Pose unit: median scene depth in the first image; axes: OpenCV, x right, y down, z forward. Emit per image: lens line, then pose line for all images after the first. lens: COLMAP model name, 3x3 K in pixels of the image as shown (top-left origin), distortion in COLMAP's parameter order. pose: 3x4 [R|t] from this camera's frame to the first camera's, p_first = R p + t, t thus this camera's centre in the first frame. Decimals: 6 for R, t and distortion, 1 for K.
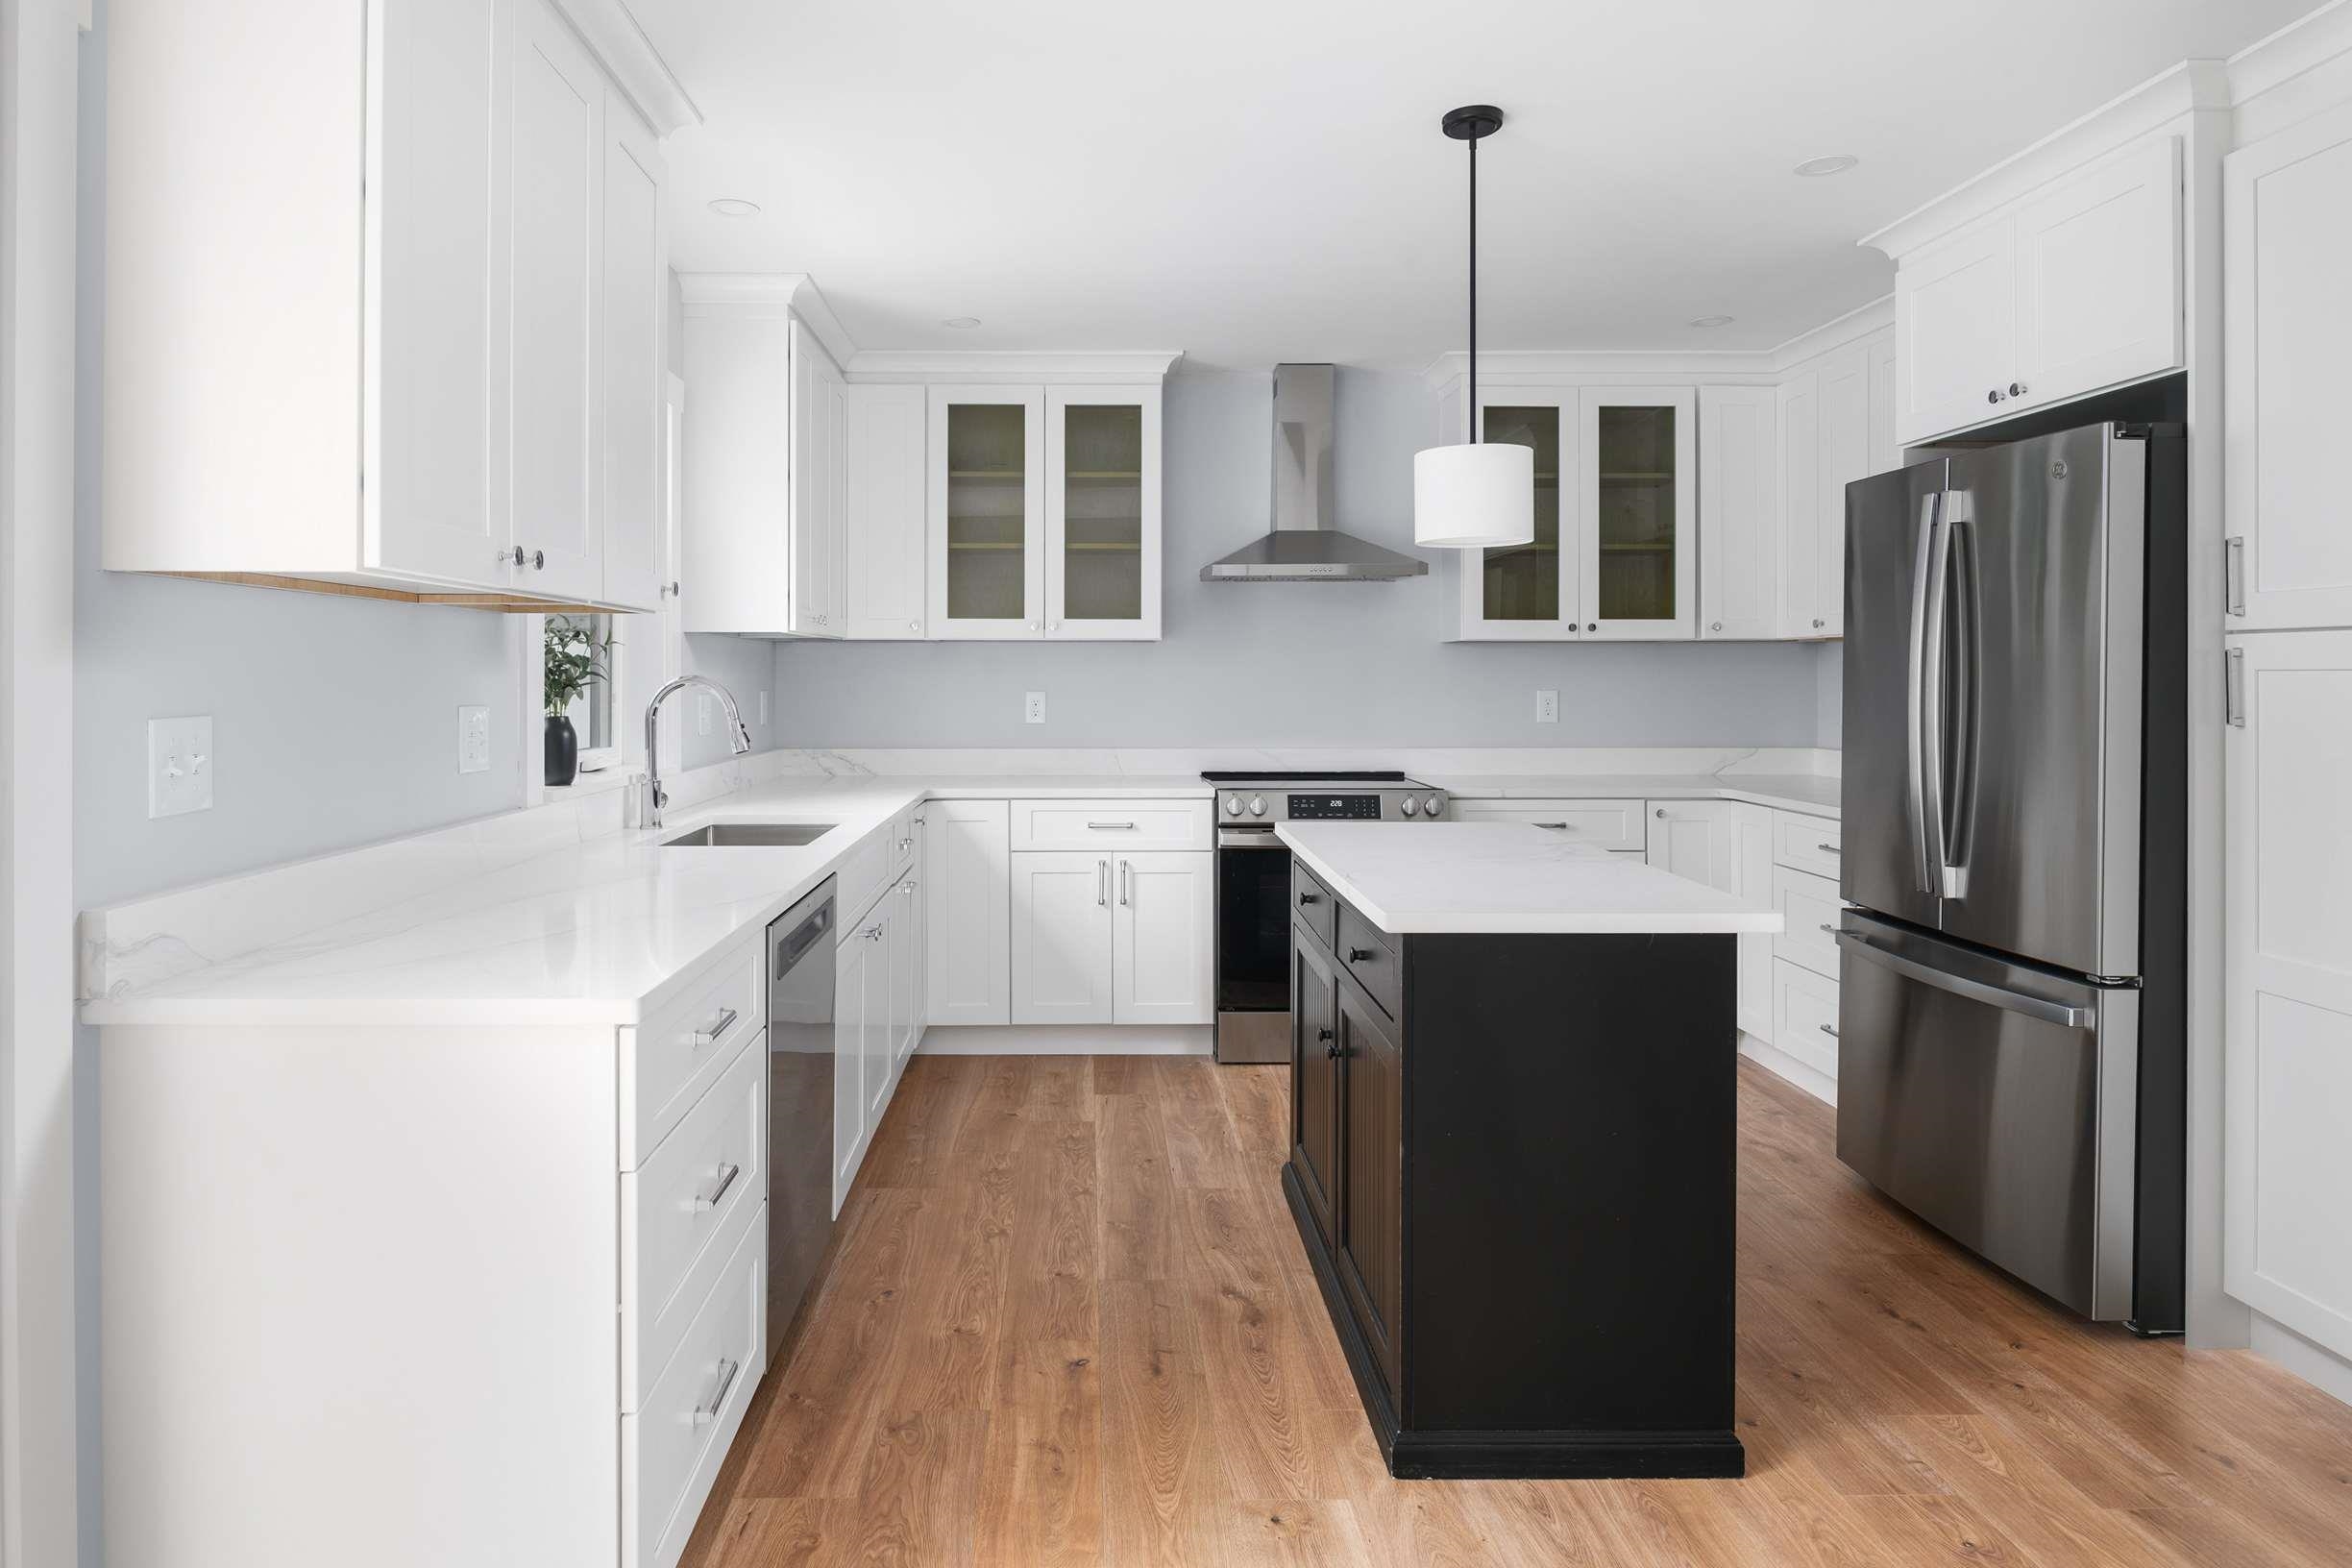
lens RADIAL K [[1374.6, 0, 1097.2], [0, 1374.6, 653.8], [0, 0, 1]] dist [-0.001973, -0.002360]
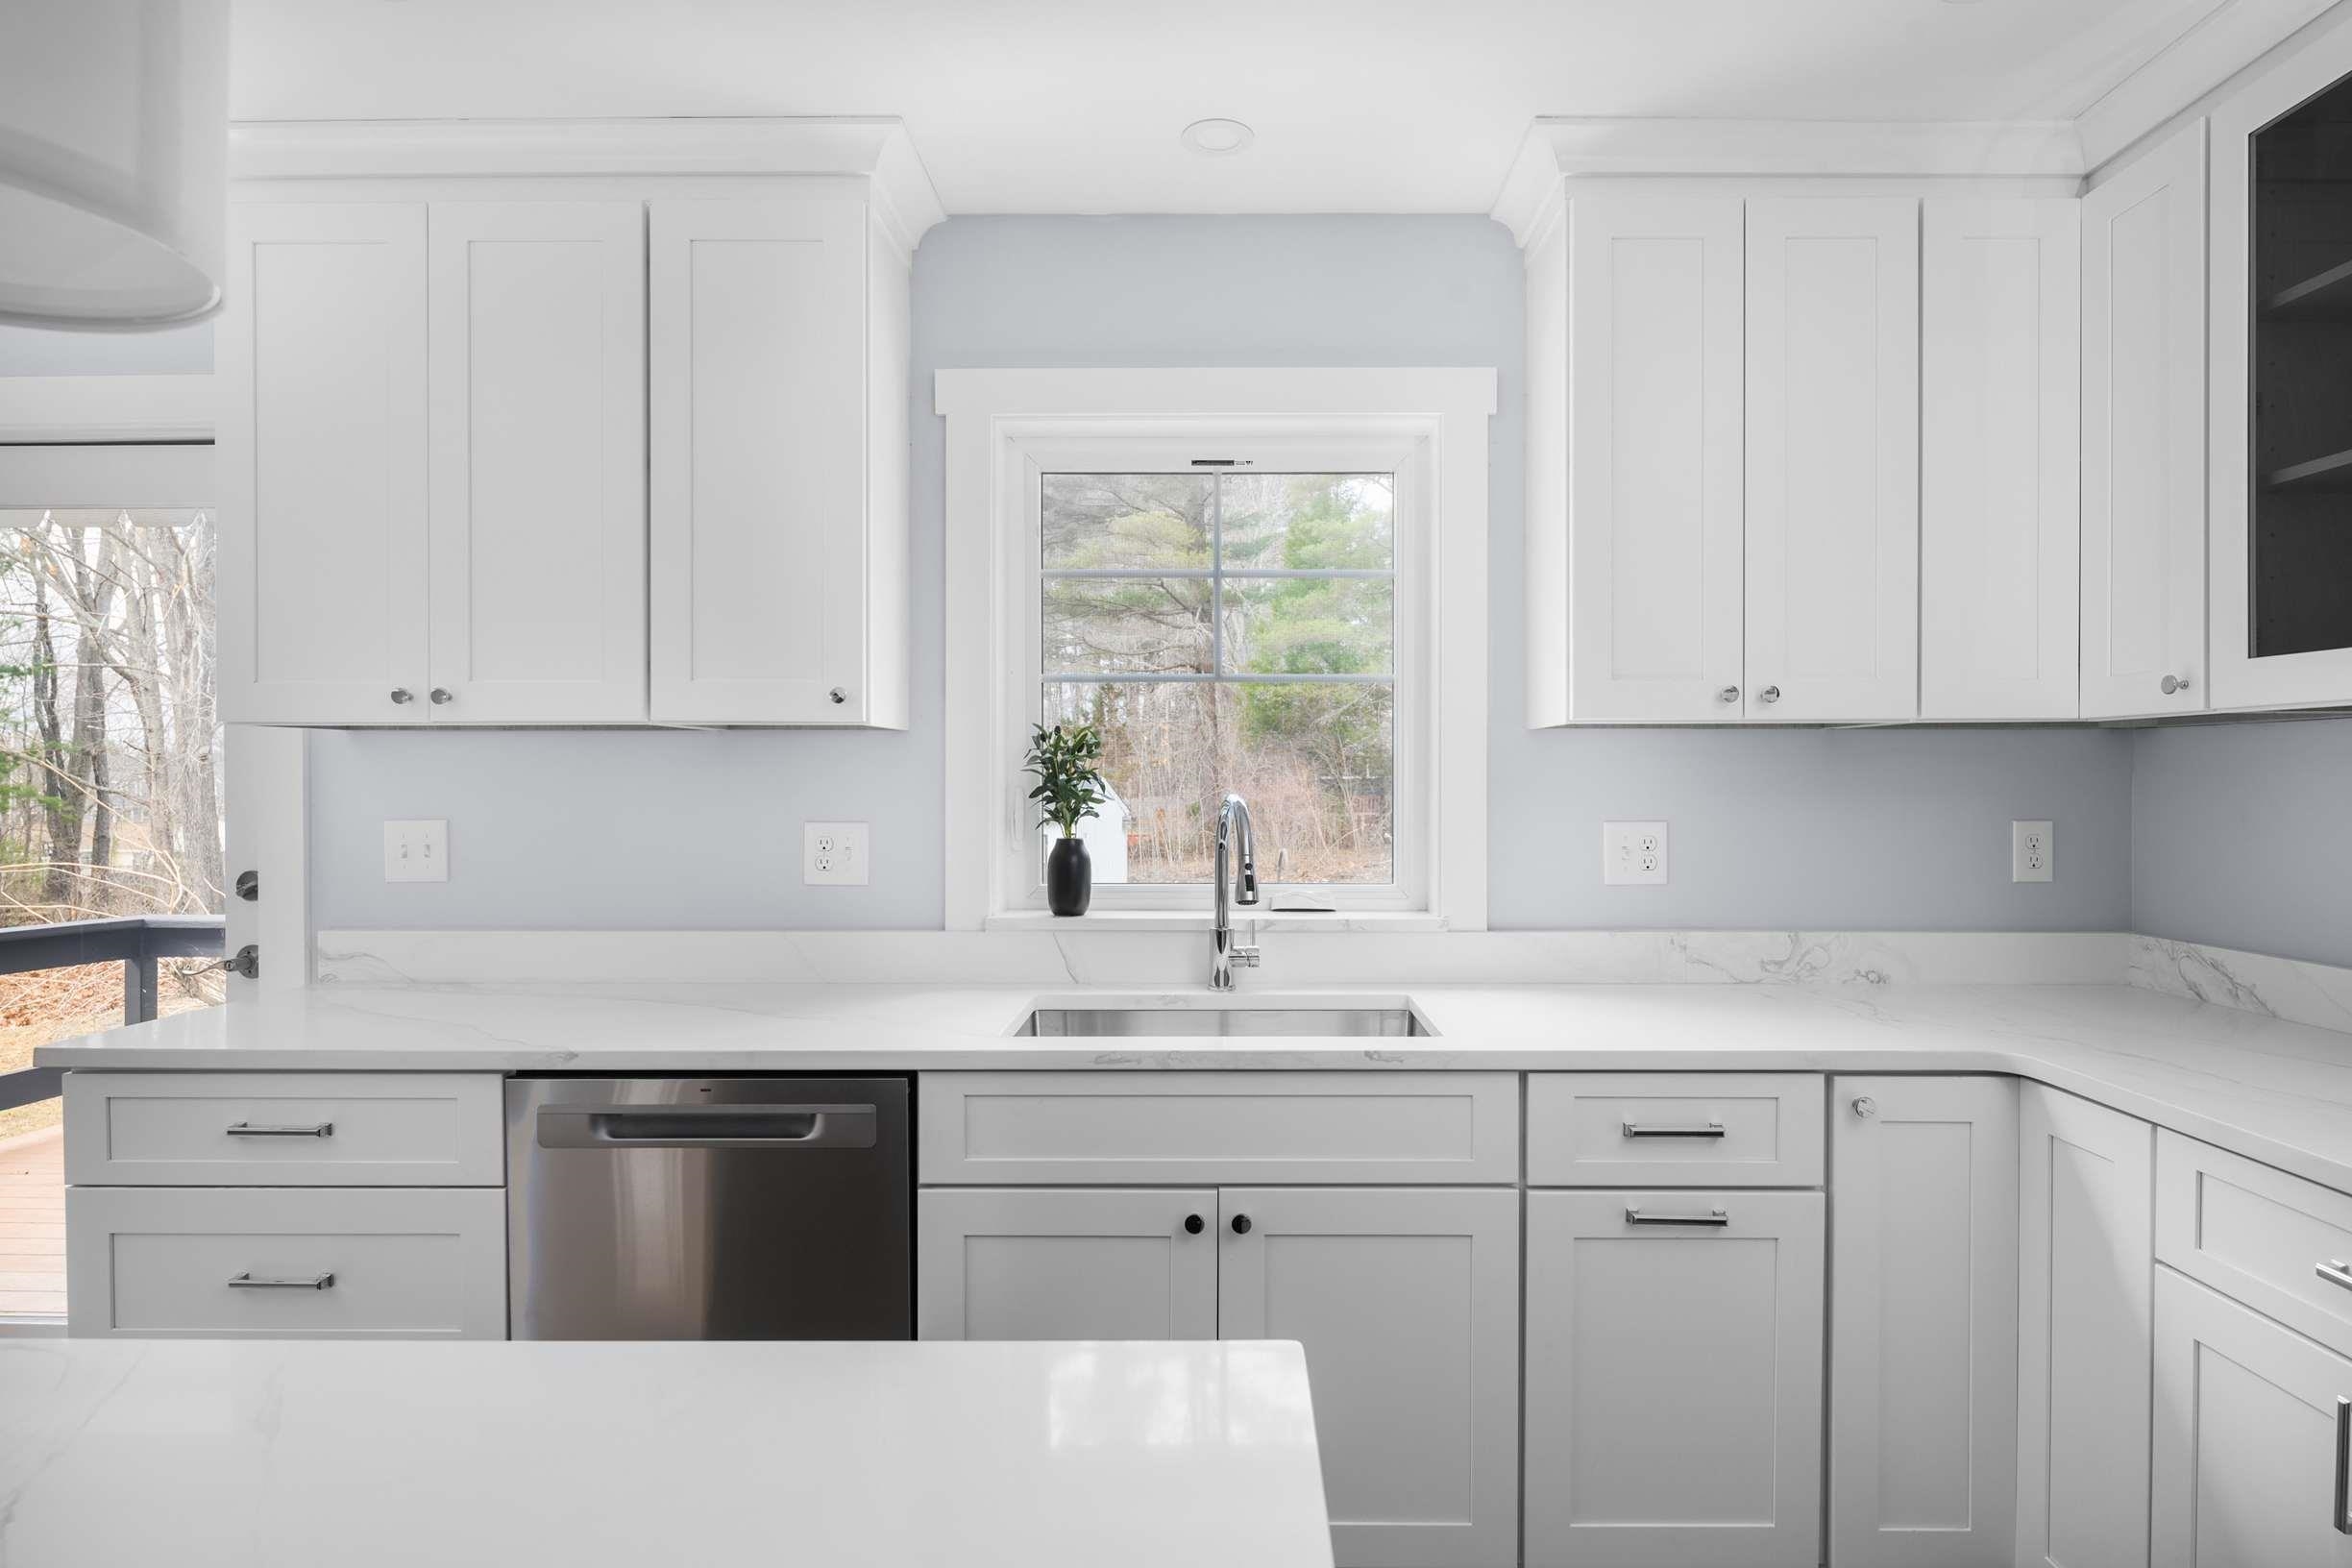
lens RADIAL K [[1275.1, 0, 1233.3], [0, 1275.1, 791.1], [0, 0, 1]] dist [-0.003053, -0.000734]
pose [[-0.002234, 0.008207, -0.999964, 0.472792], [0.015239, 0.999850, 0.008172, 0.011393], [0.999881, -0.015221, -0.002358, 1.222609]]
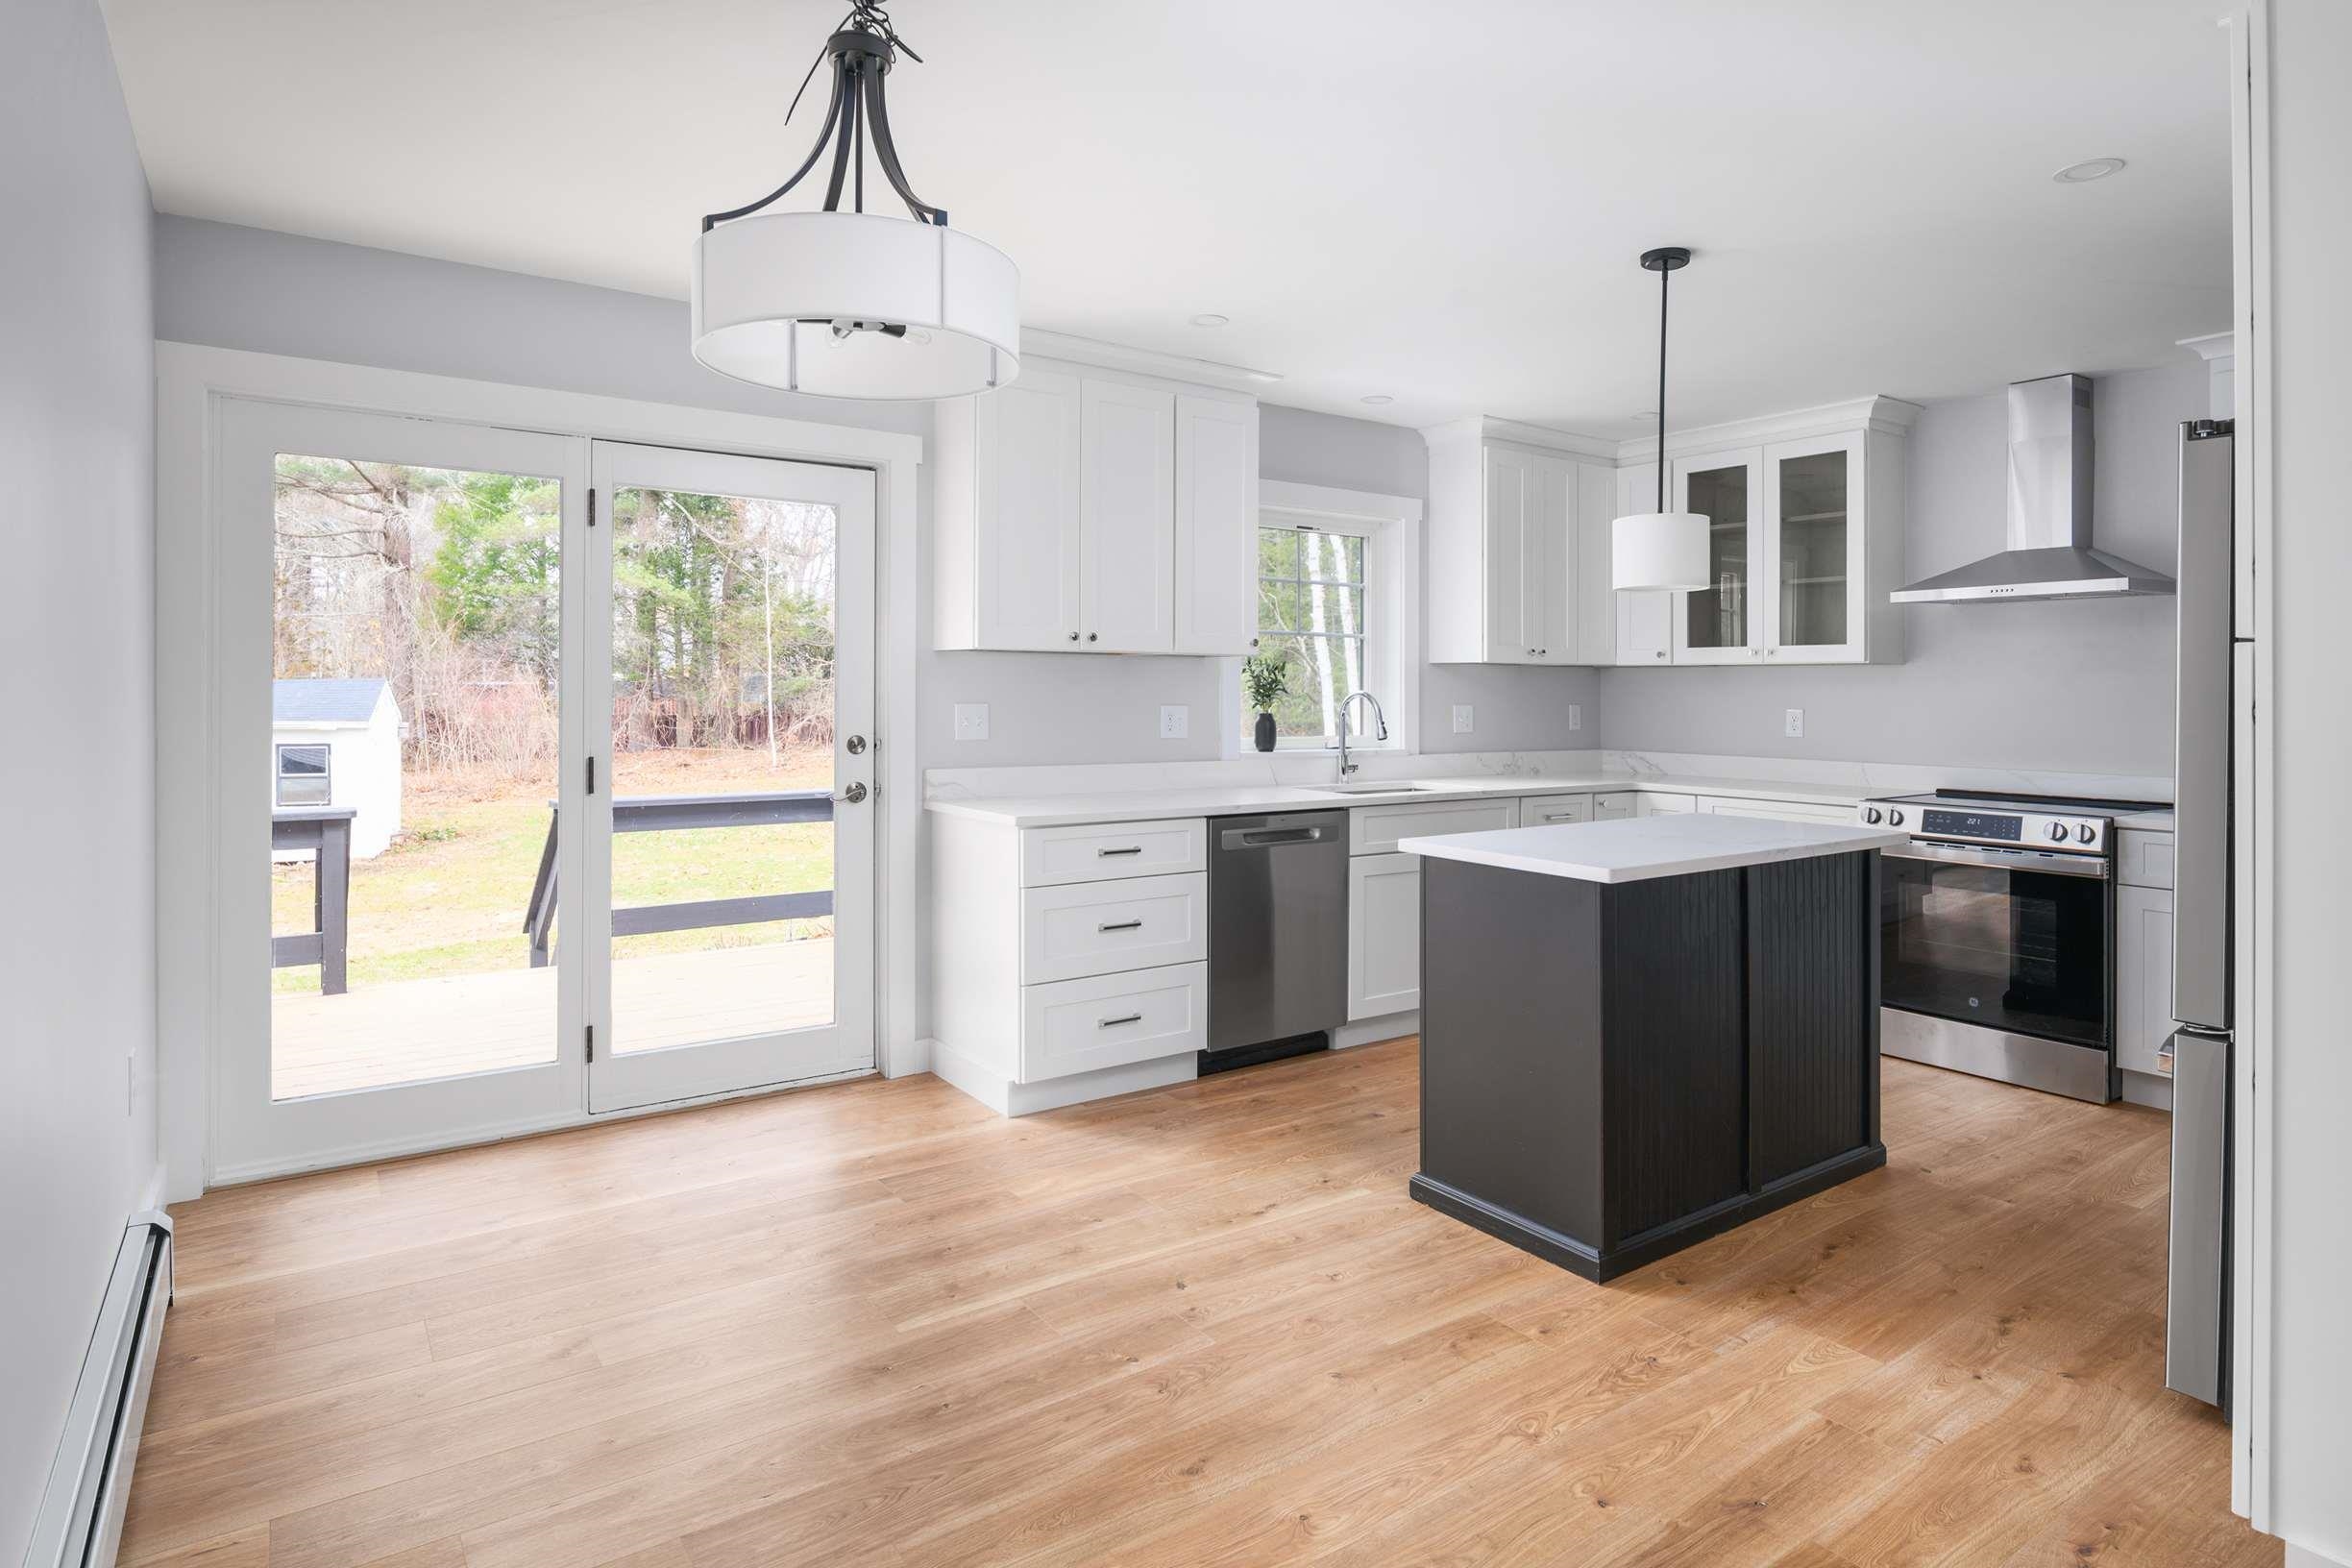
lens RADIAL K [[1259.1, 0, 1173.5], [0, 1259.1, 688.1], [0, 0, 1]] dist [-0.001826, -0.000895]
pose [[0.569047, 0.002442, -0.822301, 0.970098], [0.003906, 0.999976, 0.005673, 0.003747], [0.822295, -0.006440, 0.569024, -0.034737]]
